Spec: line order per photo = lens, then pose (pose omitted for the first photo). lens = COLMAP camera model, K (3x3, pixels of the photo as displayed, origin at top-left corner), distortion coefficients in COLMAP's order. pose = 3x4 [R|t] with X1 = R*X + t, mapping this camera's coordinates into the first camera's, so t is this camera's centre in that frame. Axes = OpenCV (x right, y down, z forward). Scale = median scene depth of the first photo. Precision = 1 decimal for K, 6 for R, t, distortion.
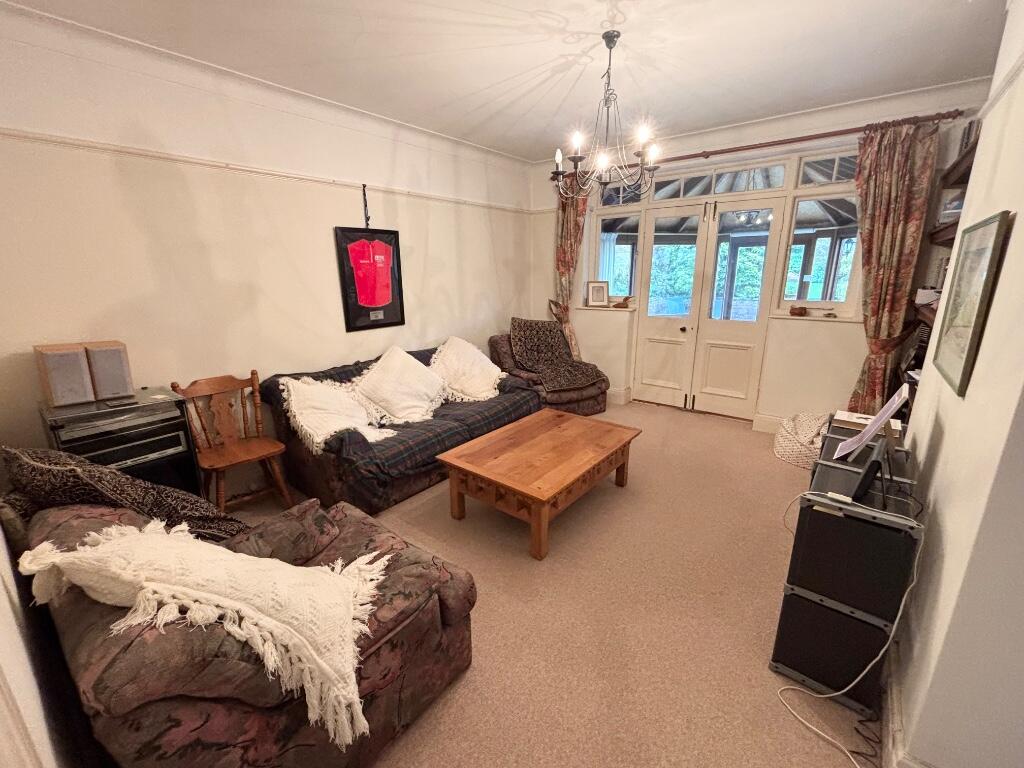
lens RADIAL K [[429.6, 0, 511.7], [0, 429.6, 385.6], [0, 0, 1]] dist [-0.003191, -0.000780]
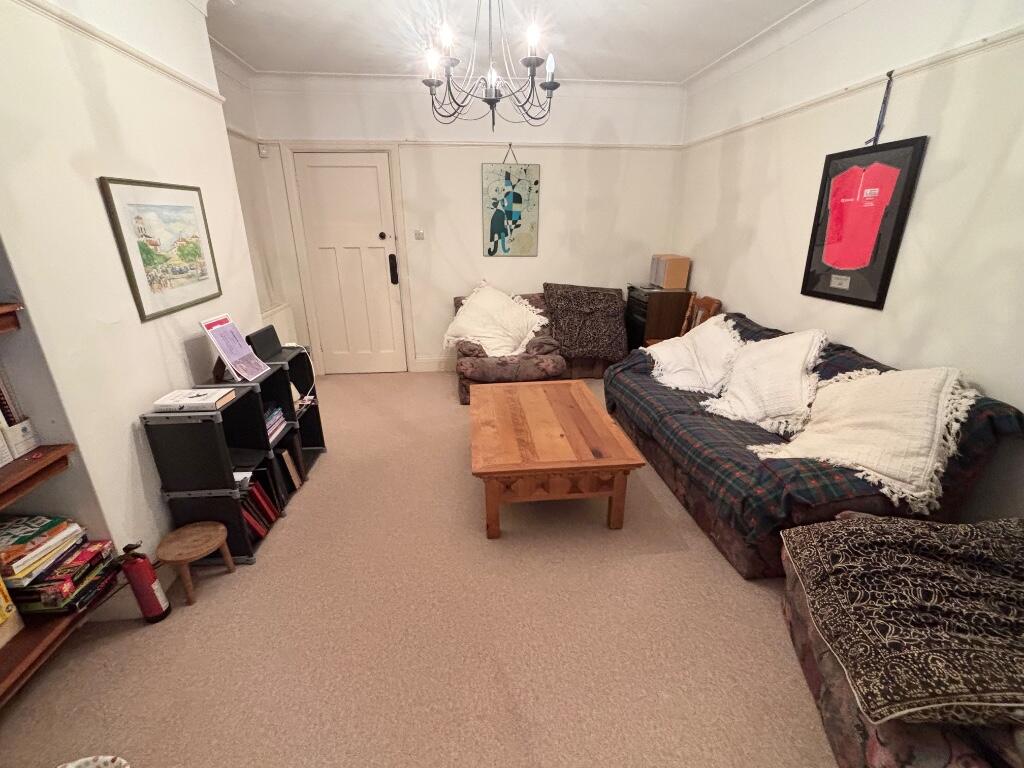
lens RADIAL K [[452.7, 0, 511.4], [0, 452.7, 384.7], [0, 0, 1]] dist [-0.000458, 0.000011]
pose [[-0.708426, 0.247386, -0.661009, 0.581856], [-0.176892, 0.844432, 0.505613, -0.307676], [0.683259, 0.475116, -0.554456, 1.165170]]
